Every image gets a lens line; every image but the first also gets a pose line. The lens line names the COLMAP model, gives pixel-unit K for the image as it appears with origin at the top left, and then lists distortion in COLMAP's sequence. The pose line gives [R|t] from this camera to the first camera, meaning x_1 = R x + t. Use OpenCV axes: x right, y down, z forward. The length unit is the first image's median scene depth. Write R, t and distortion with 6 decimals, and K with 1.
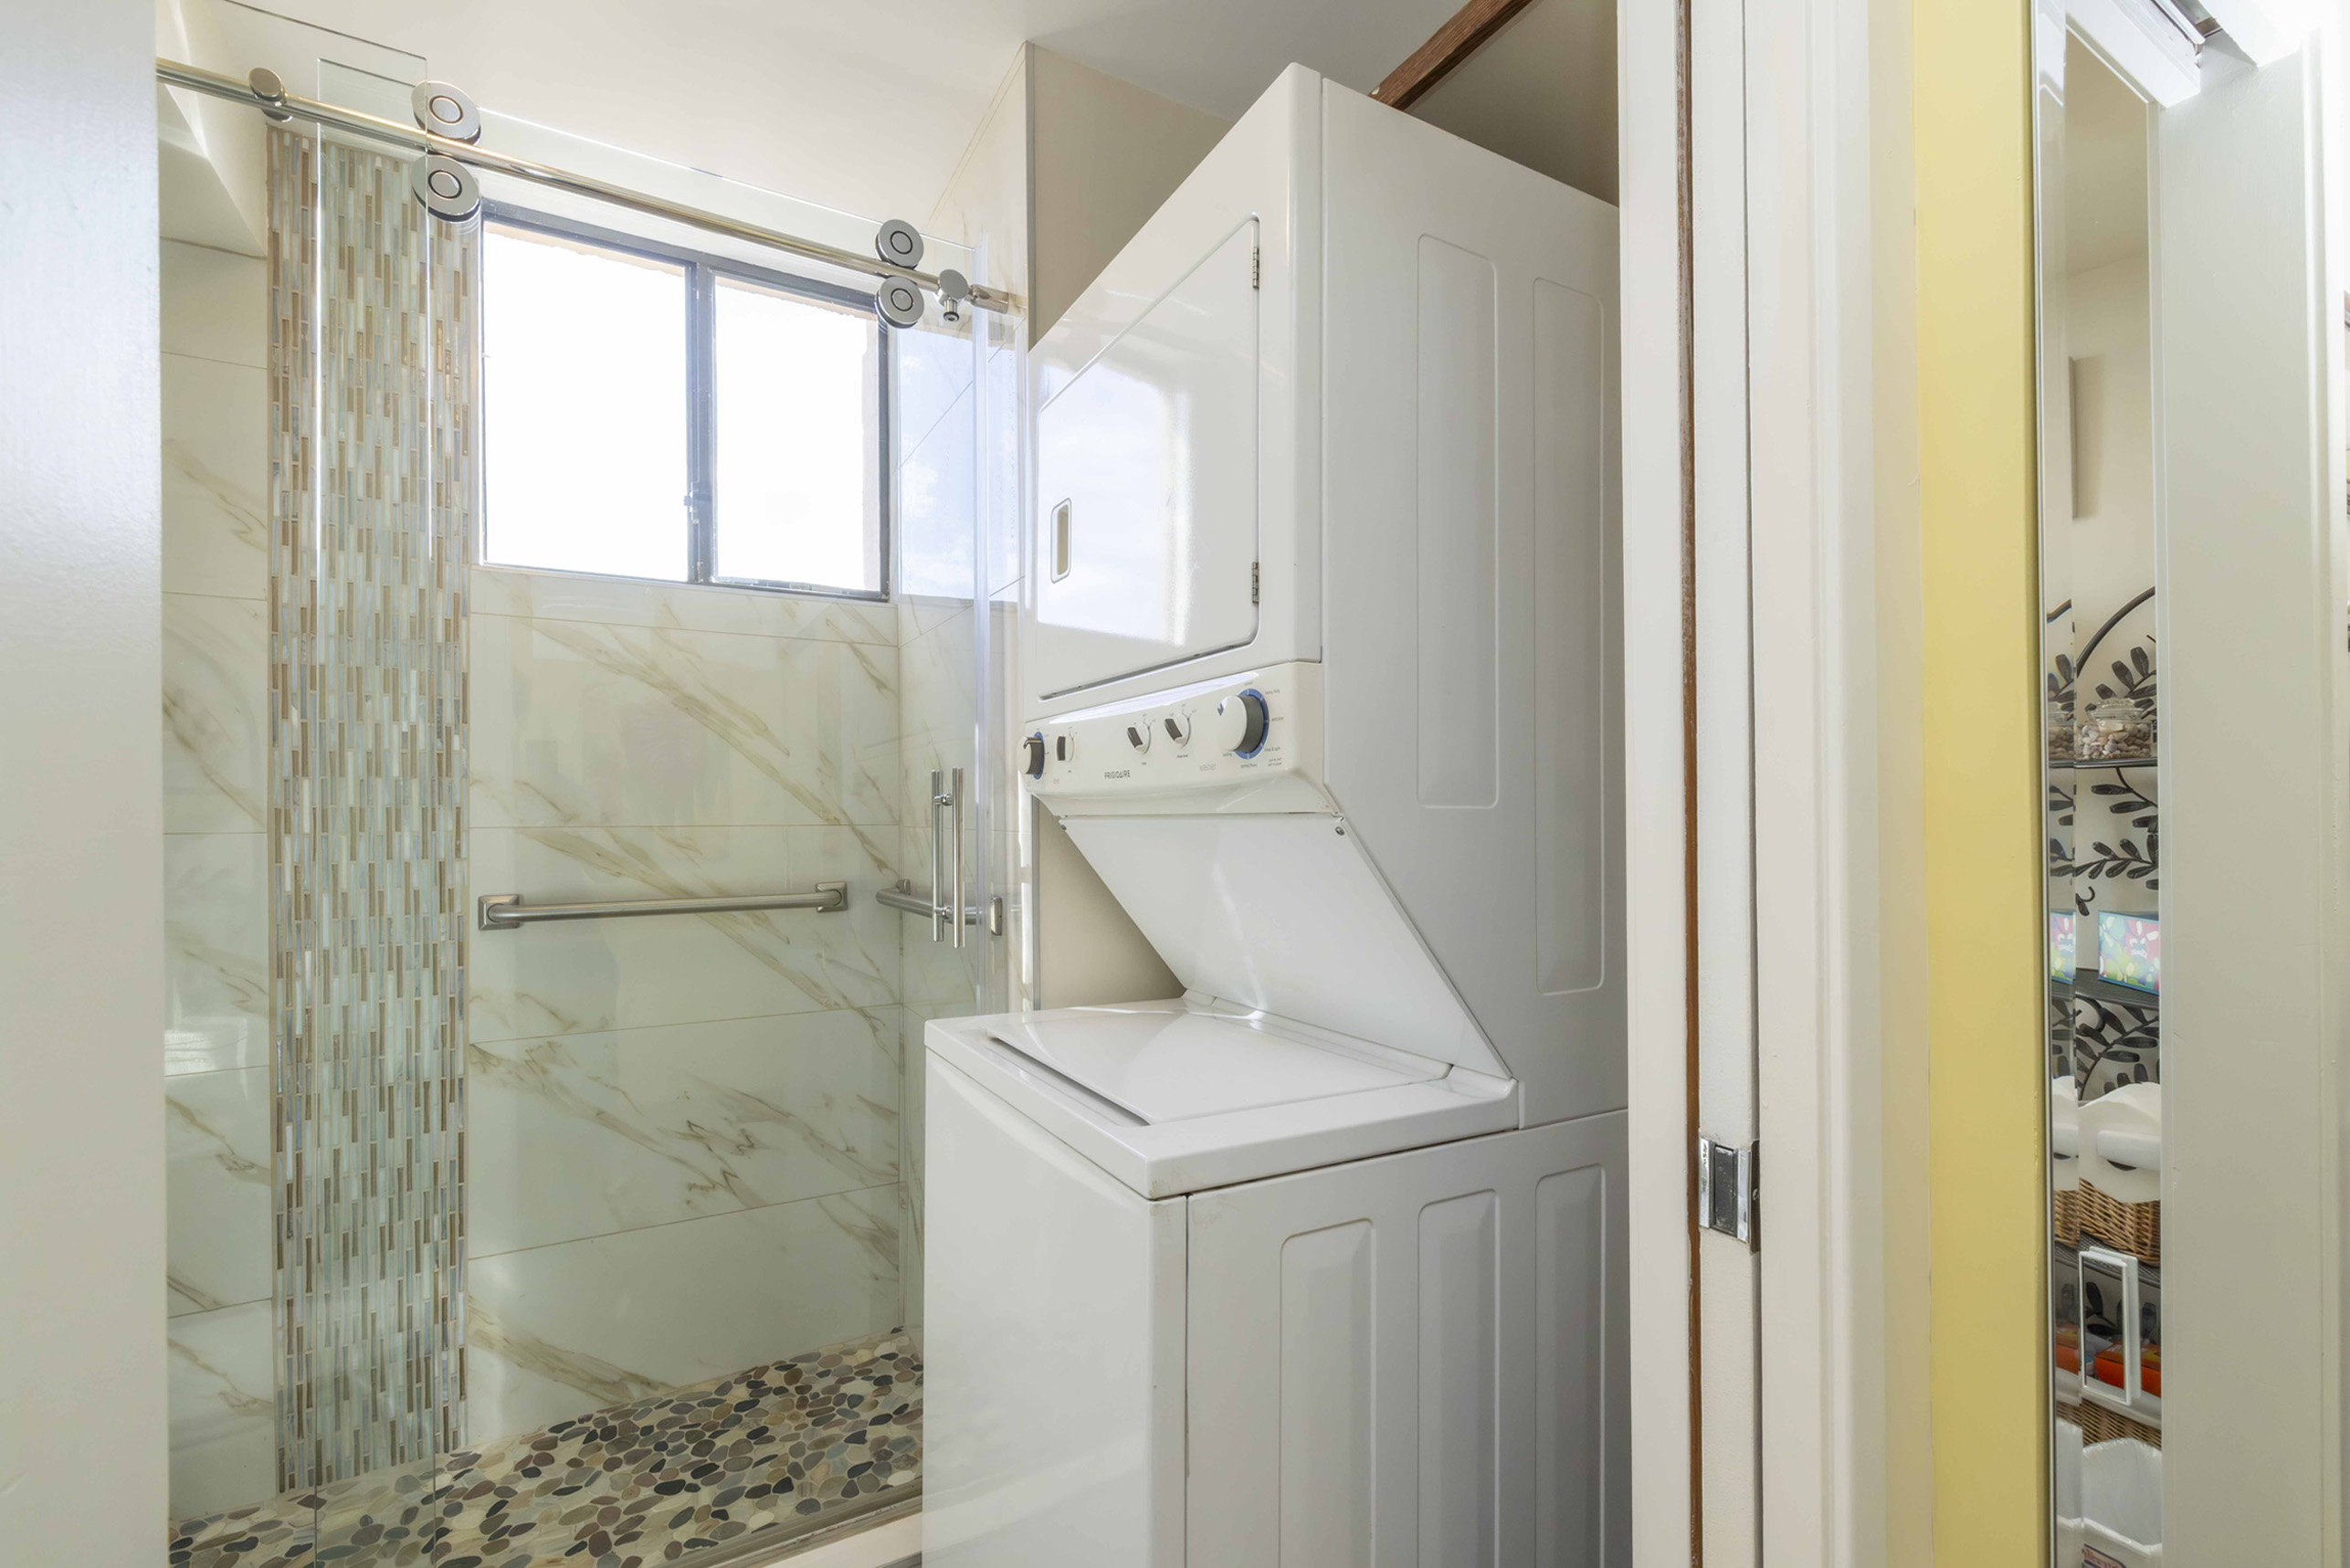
lens RADIAL K [[1021.7, 0, 1182.2], [0, 1021.7, 806.2], [0, 0, 1]] dist [-0.000203, 0.000108]
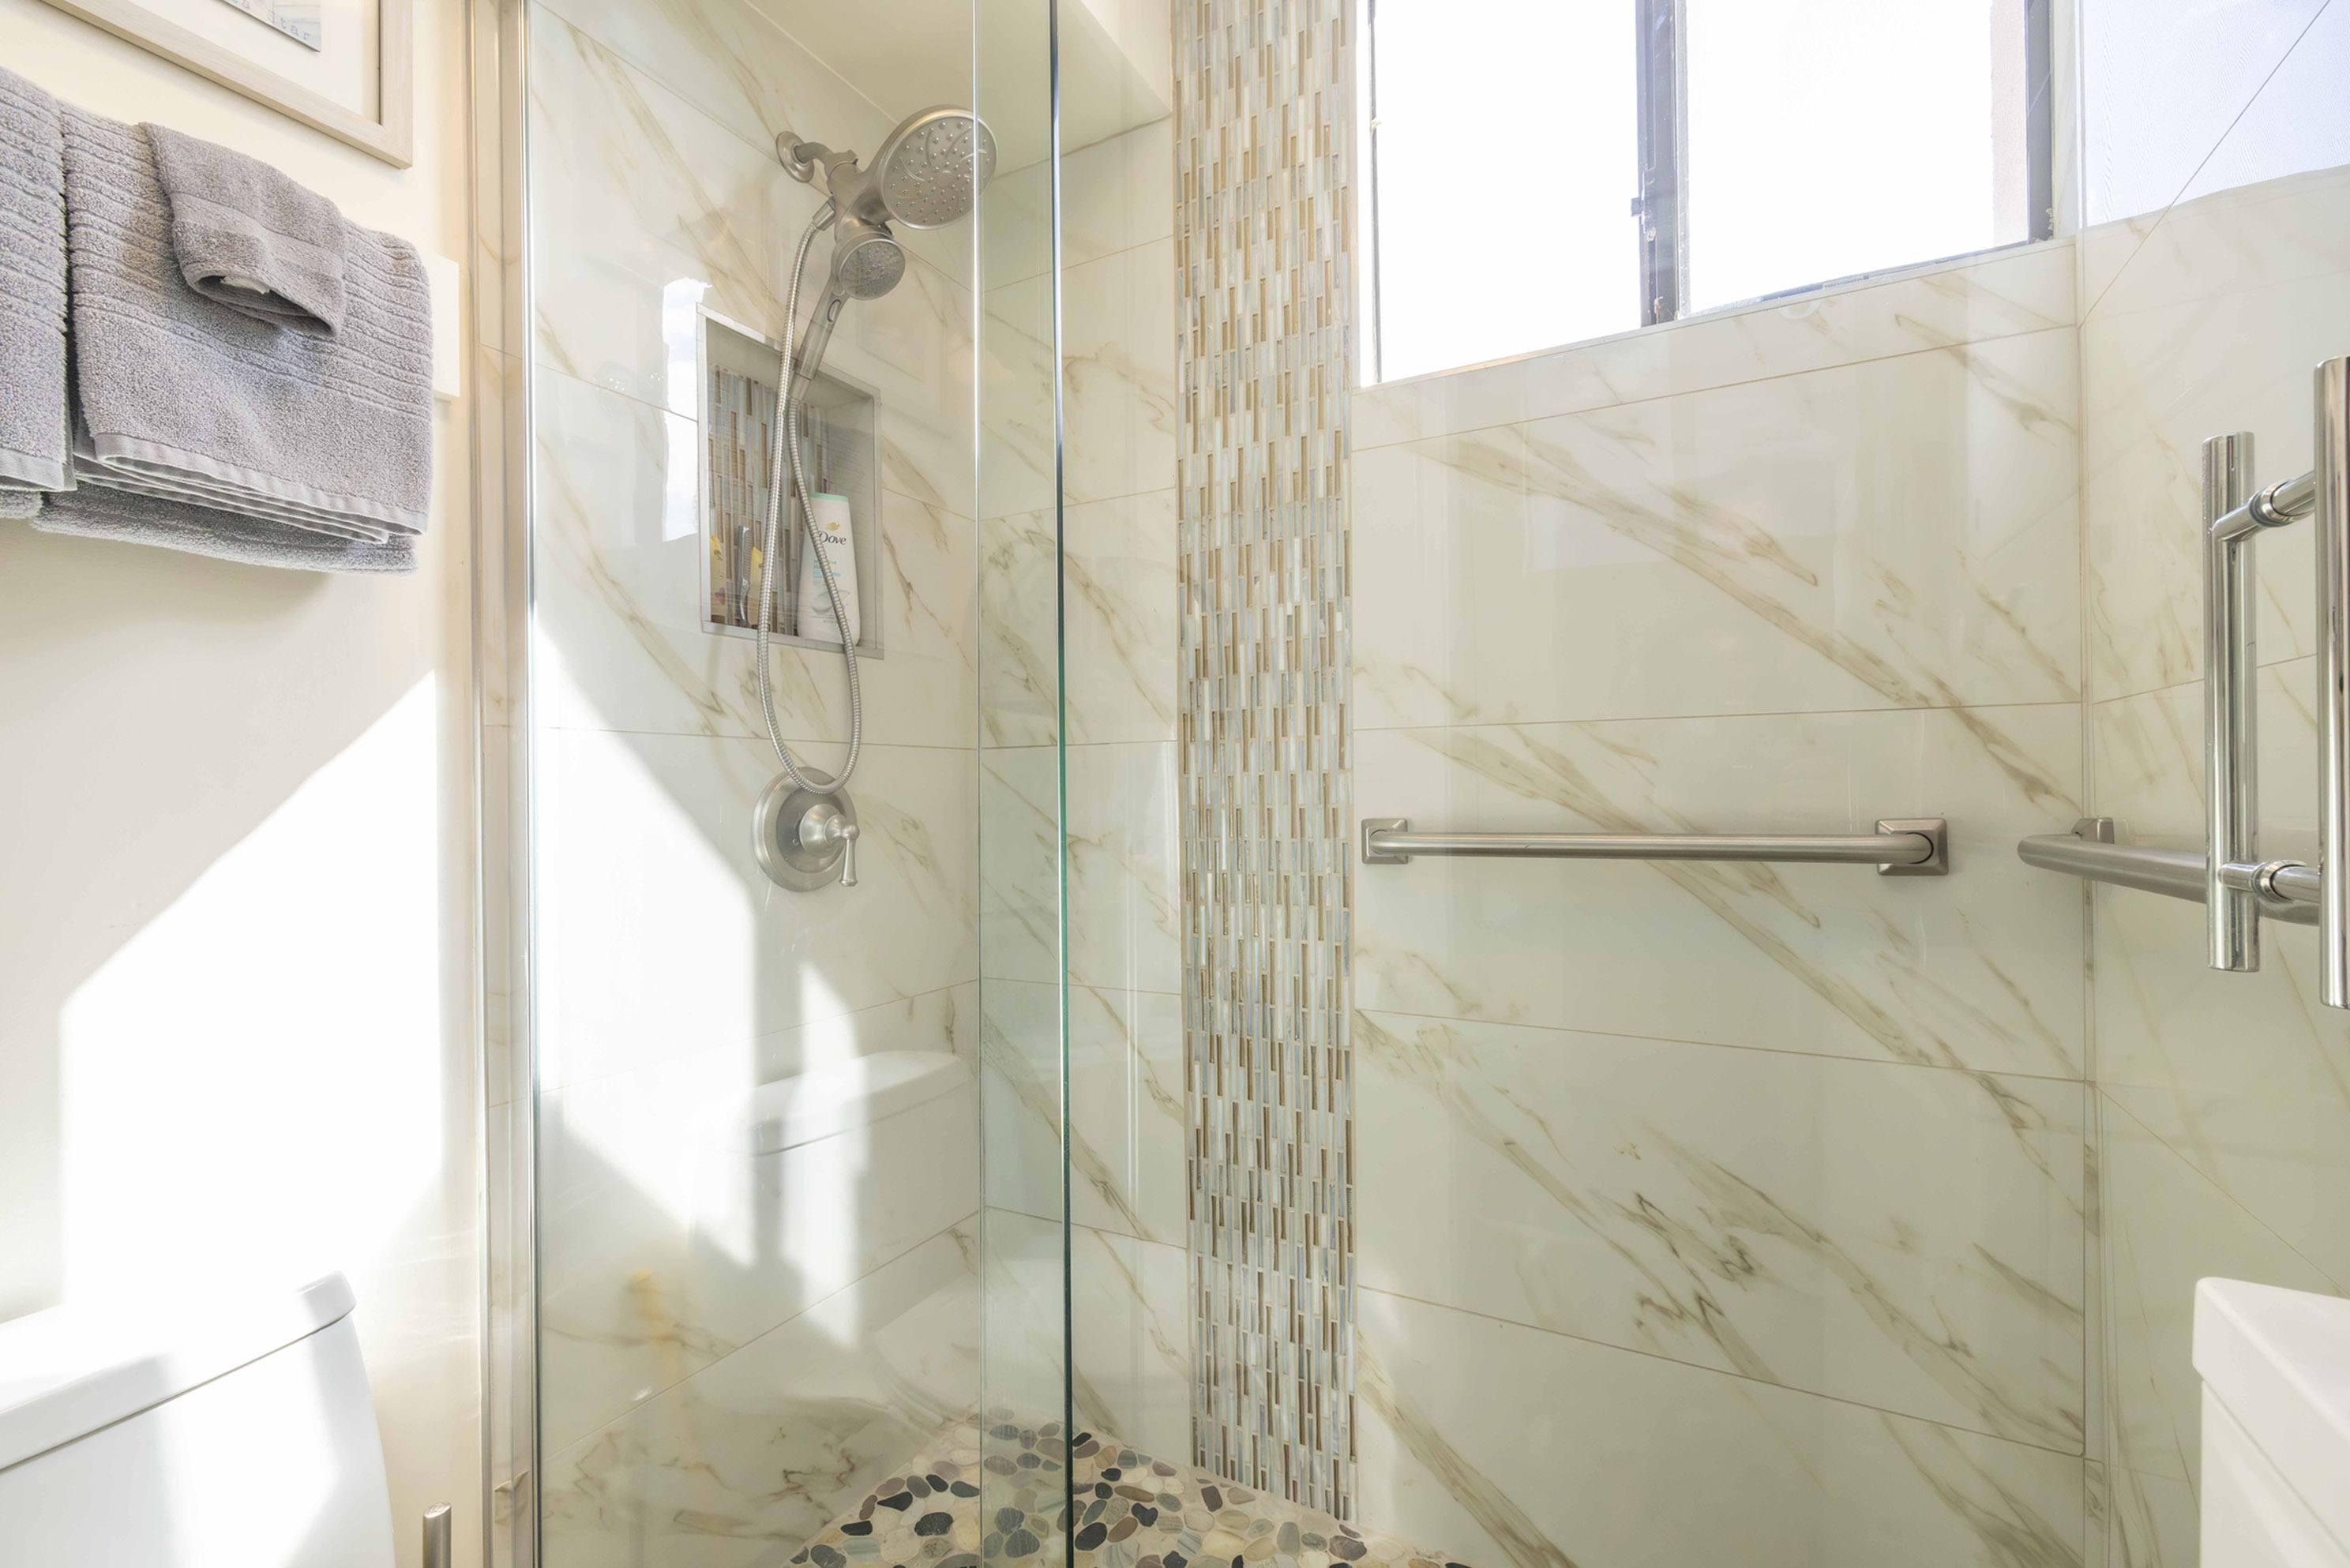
lens RADIAL K [[983.1, 0, 1176.1], [0, 983.1, 804.8], [0, 0, 1]] dist [-0.001735, 0.000172]
pose [[0.517164, -0.002005, -0.855884, -0.131505], [0.007936, 0.999966, 0.002453, 0.076260], [0.855850, -0.008061, 0.517162, 0.508207]]
